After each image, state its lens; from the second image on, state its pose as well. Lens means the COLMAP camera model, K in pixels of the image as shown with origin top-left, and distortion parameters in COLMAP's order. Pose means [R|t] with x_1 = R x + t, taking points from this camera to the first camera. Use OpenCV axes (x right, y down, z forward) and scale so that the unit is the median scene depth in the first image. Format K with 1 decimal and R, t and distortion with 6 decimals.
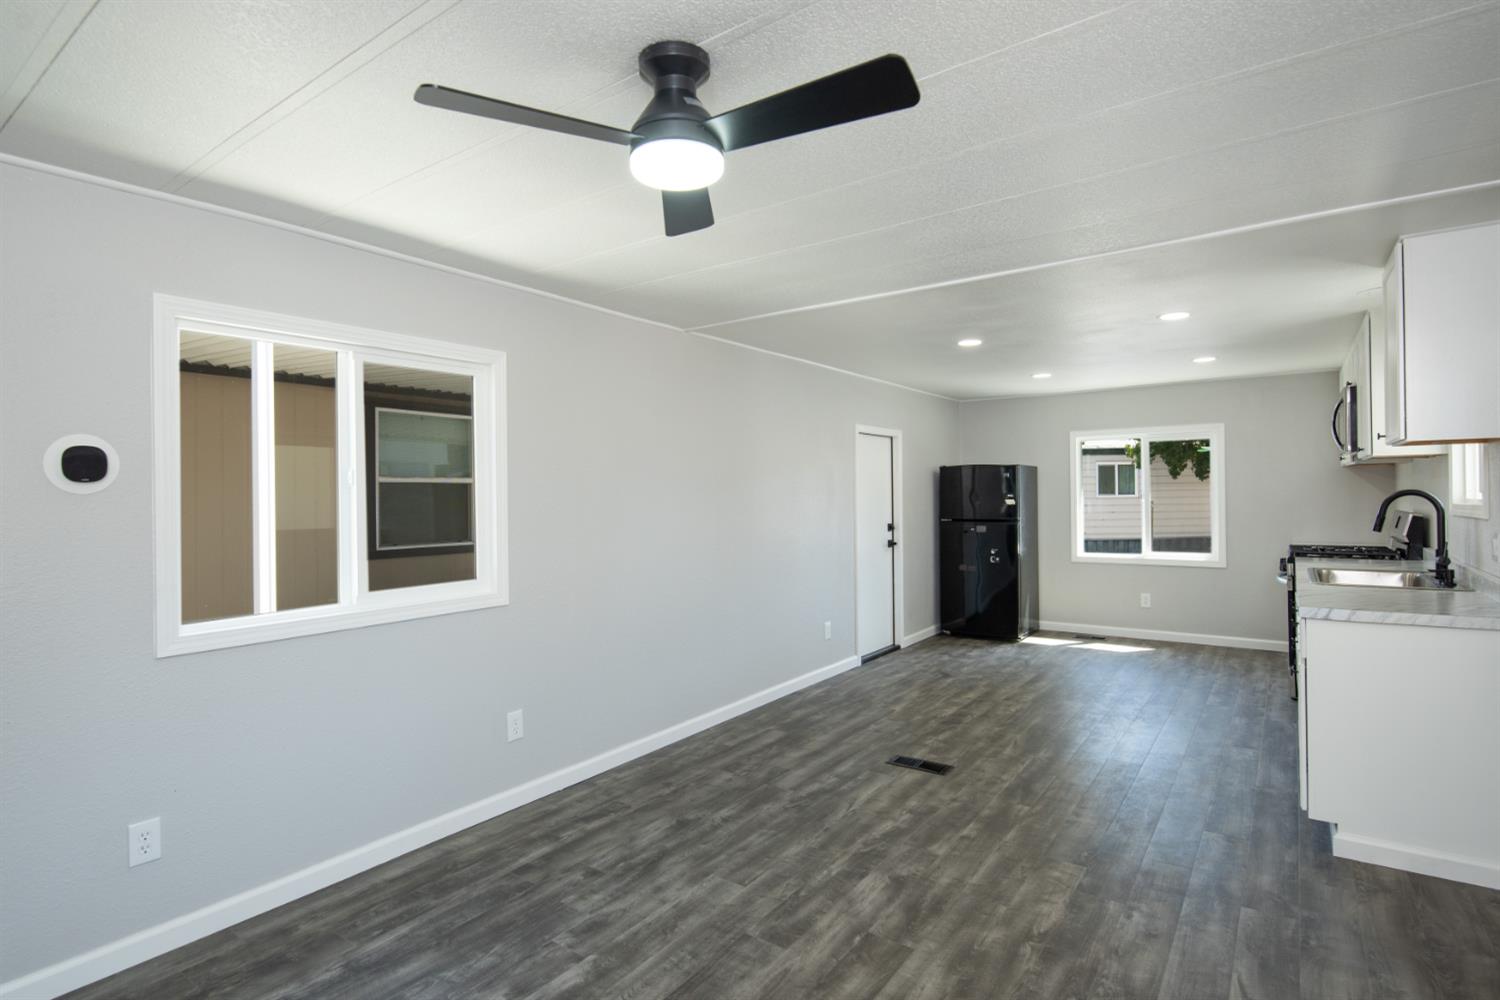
lens RADIAL K [[757.8, 0, 742.3], [0, 757.8, 489.2], [0, 0, 1]] dist [0.010975, -0.011951]
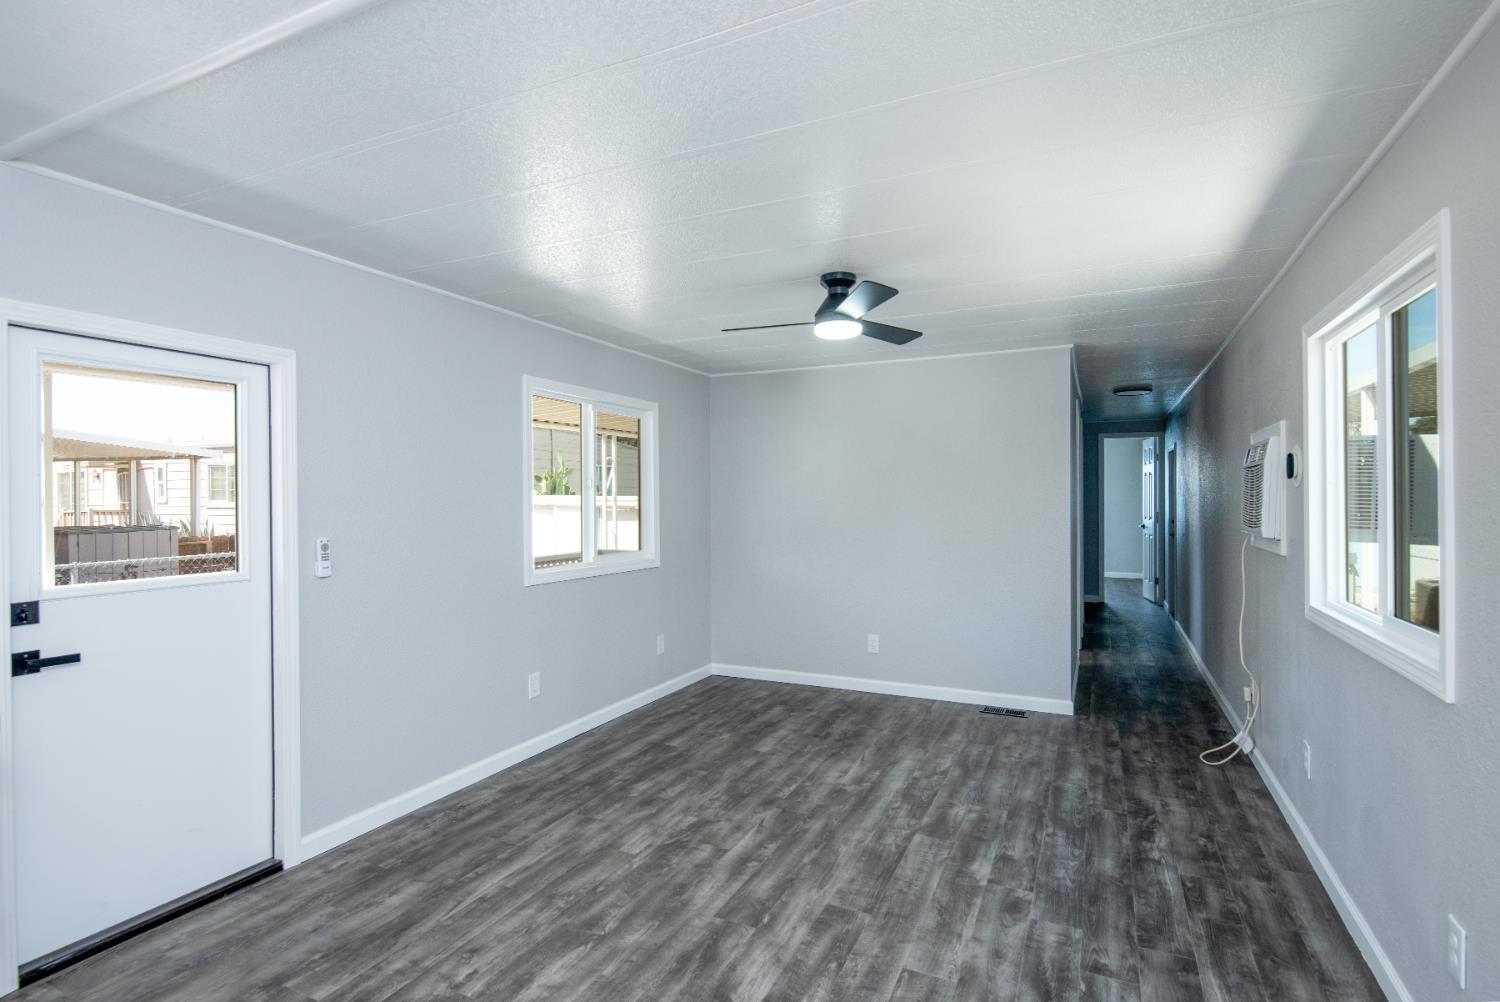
lens RADIAL K [[731.0, 0, 750.0], [0, 731.0, 501.0], [0, 0, 1]] dist [0.004681, -0.009535]
pose [[-0.983596, 0.017952, -0.179491, 0.273744], [0.017905, 0.999838, 0.001882, 0.005654], [0.179495, -0.001362, -0.983758, 1.583694]]
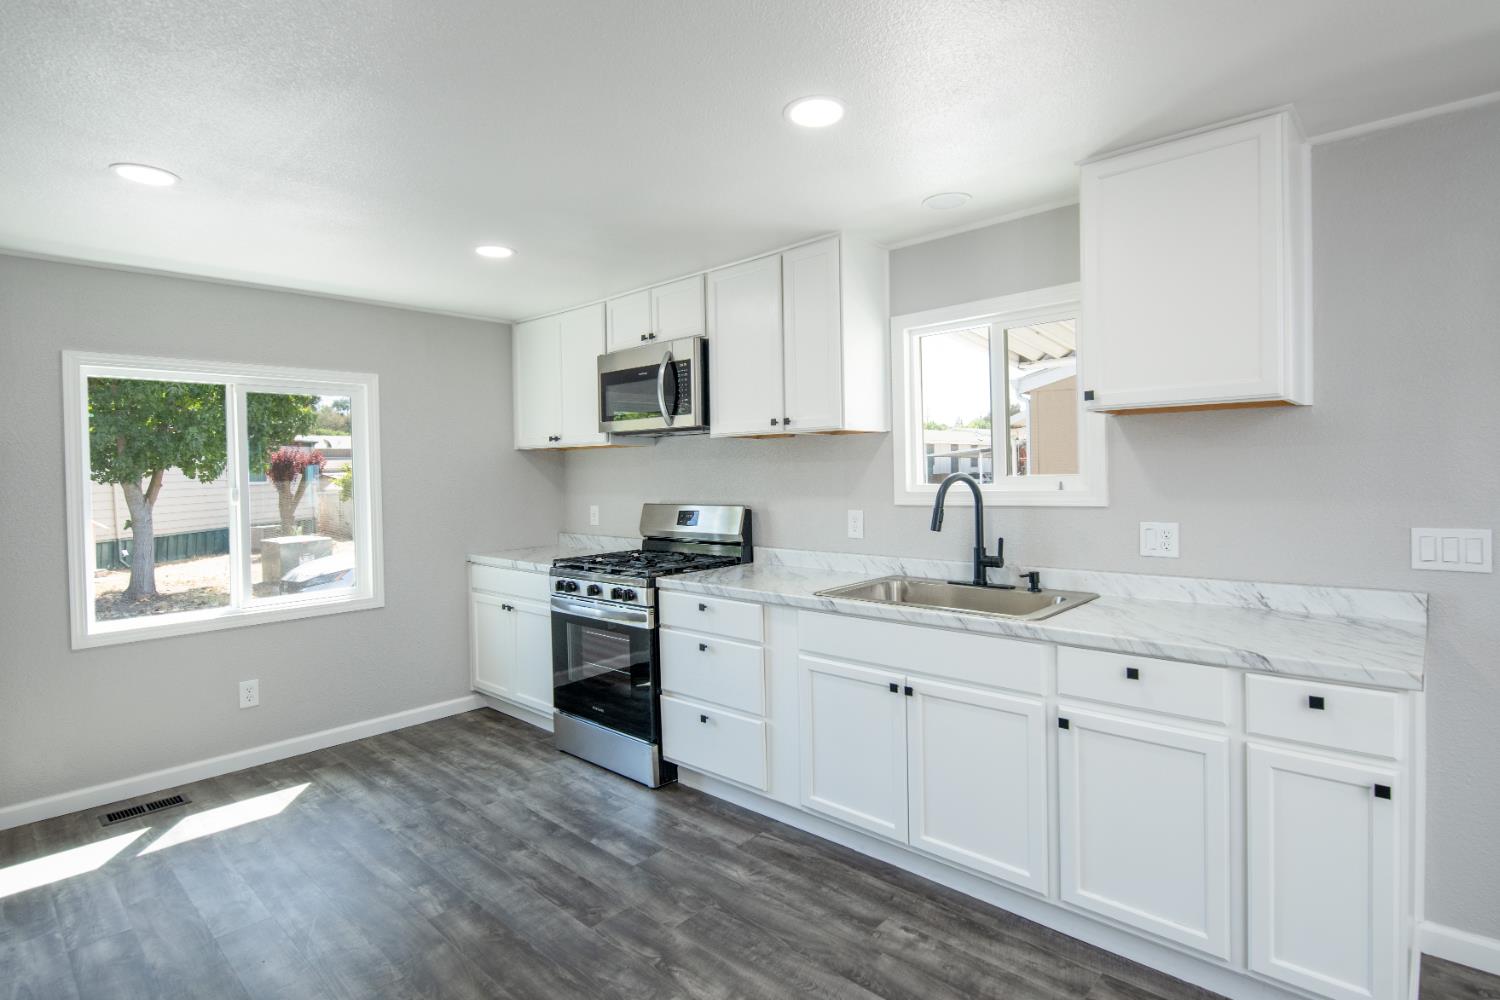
lens RADIAL K [[748.5, 0, 770.5], [0, 748.5, 480.1], [0, 0, 1]] dist [0.003124, -0.008052]
pose [[0.105471, -0.002822, 0.994418, 0.130585], [0.010870, 0.999940, 0.001685, 0.005180], [-0.994363, 0.010631, 0.105495, 1.385171]]
